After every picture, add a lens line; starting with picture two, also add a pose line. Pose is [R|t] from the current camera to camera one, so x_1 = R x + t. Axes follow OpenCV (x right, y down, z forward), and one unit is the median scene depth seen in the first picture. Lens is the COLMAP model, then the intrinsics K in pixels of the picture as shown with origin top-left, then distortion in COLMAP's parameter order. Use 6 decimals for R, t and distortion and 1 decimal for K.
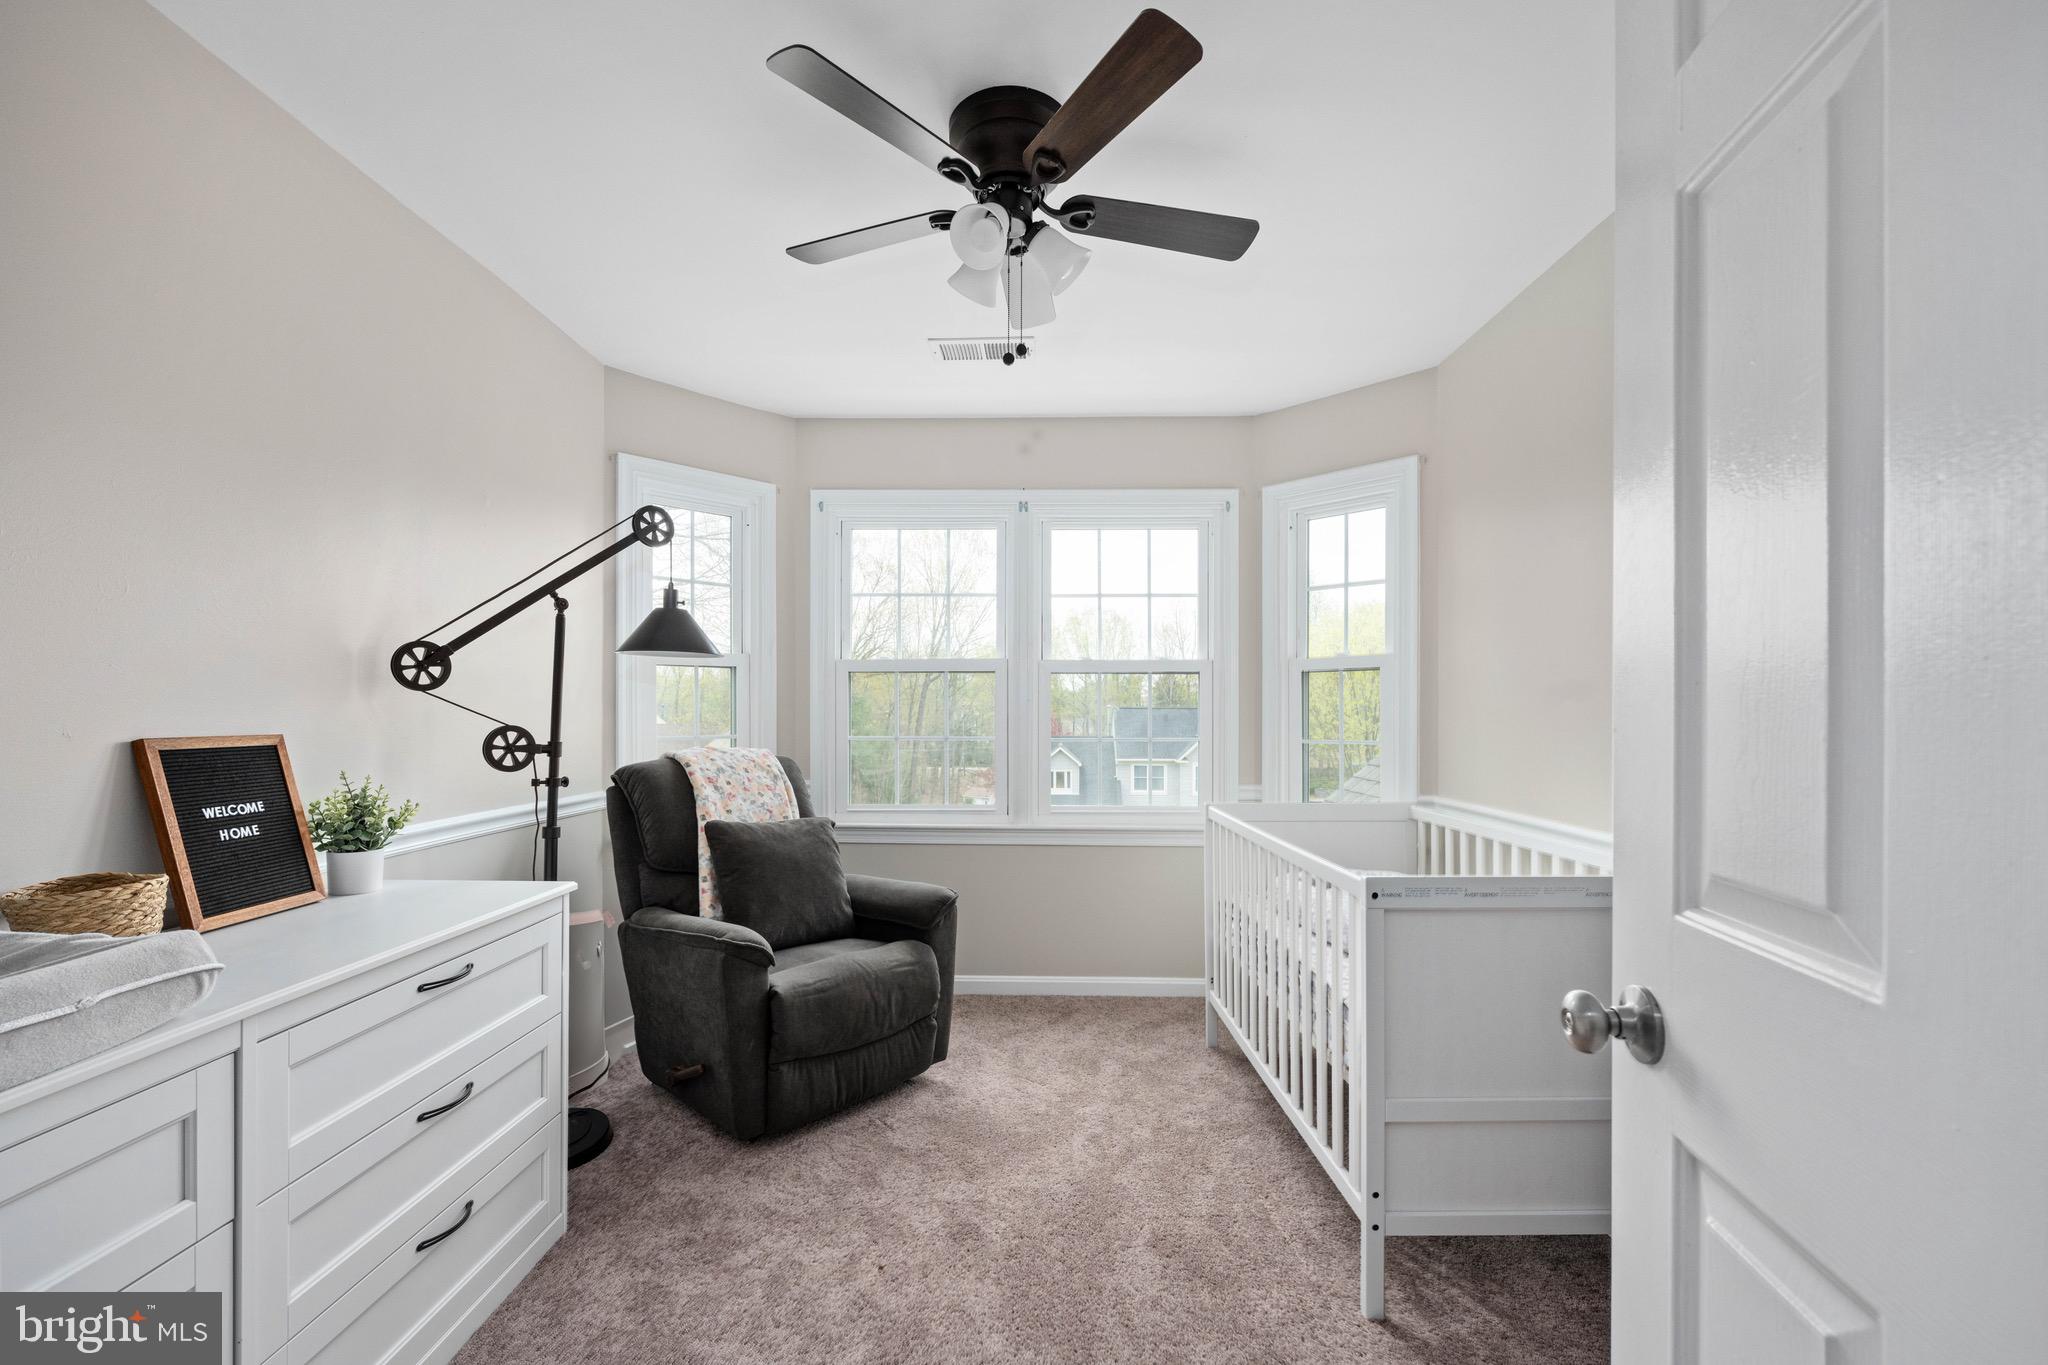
lens RADIAL K [[859.4, 0, 1026.7], [0, 859.4, 692.6], [0, 0, 1]] dist [0.002446, -0.000247]
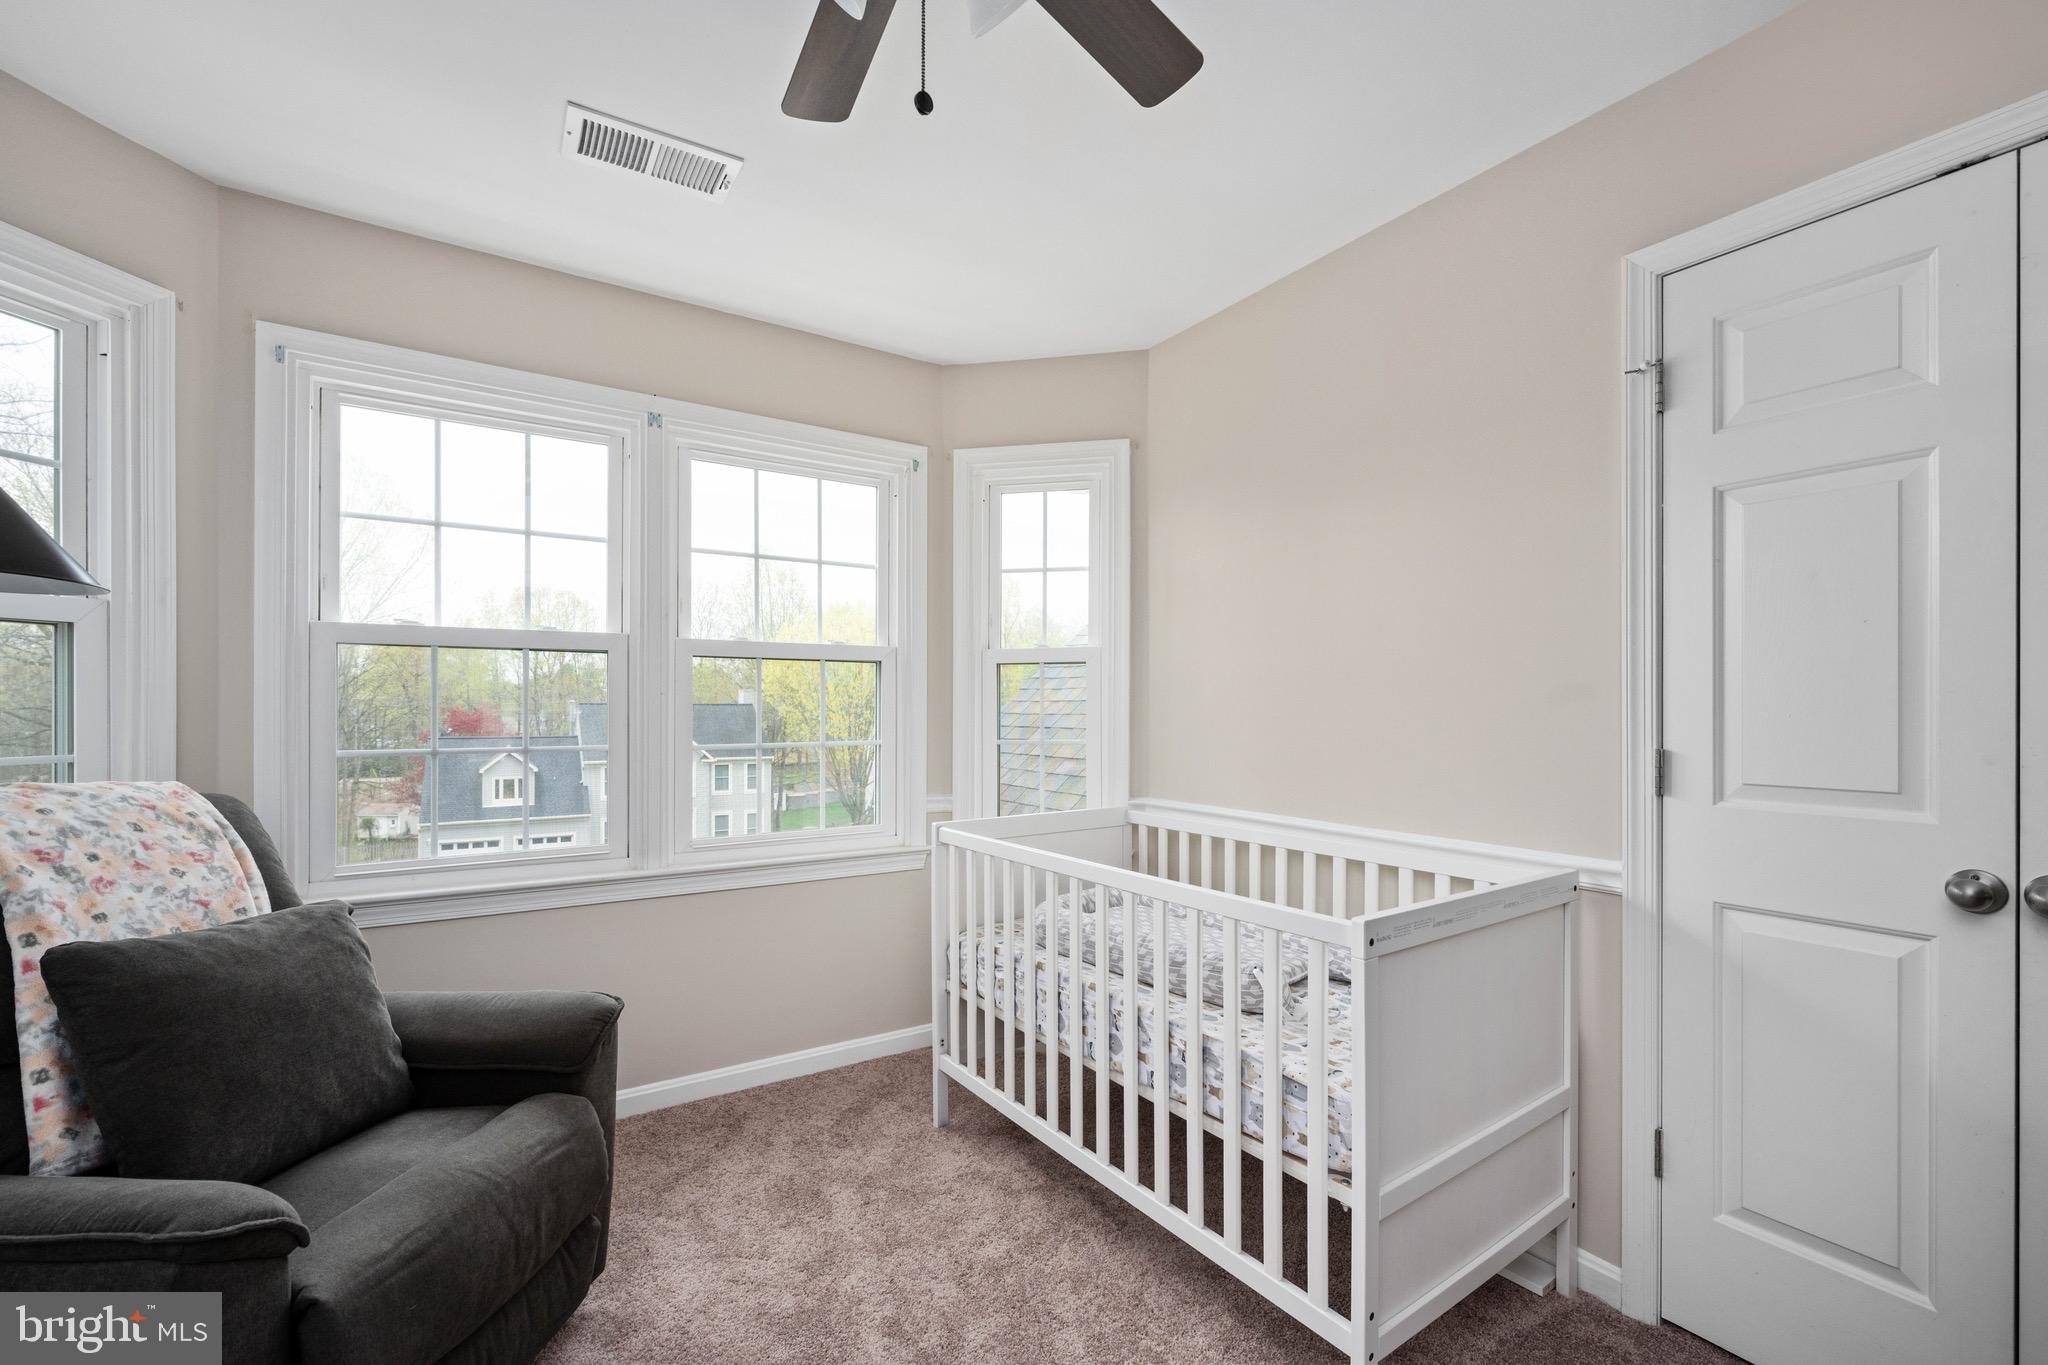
lens RADIAL K [[859.4, 0, 1023.8], [0, 859.4, 696.0], [0, 0, 1]] dist [0.002446, -0.000247]
pose [[0.830529, 0.008266, 0.556915, -0.177247], [-0.012892, 0.999907, 0.004384, 0.004816], [-0.556827, -0.010821, 0.830558, 0.295853]]
